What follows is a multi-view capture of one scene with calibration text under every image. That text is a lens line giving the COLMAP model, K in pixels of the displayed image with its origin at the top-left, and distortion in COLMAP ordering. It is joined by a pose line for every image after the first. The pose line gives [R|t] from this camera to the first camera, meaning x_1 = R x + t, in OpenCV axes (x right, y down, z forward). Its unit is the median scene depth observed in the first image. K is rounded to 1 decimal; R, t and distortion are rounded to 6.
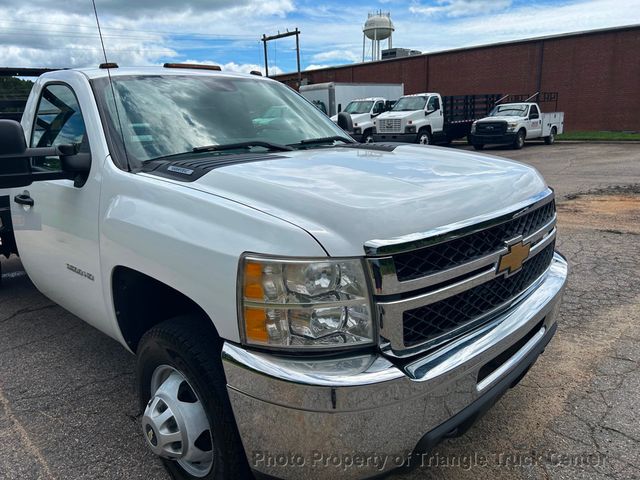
lens RADIAL K [[481.3, 0, 319.6], [0, 481.3, 246.0], [0, 0, 1]] dist [0.048527, -0.058614]
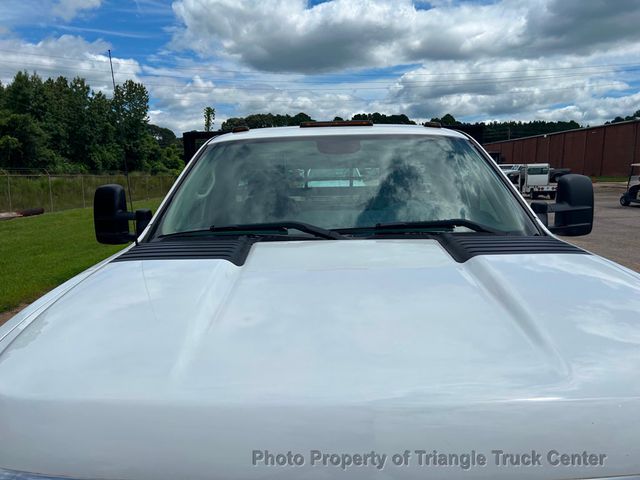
lens RADIAL K [[481.3, 0, 319.7], [0, 481.3, 243.7], [0, 0, 1]] dist [0.048527, -0.058614]
pose [[0.685916, 0.130935, -0.715804, 0.441794], [-0.186548, 0.982445, 0.000950, -0.189190], [0.703363, 0.132880, 0.698301, 0.497898]]
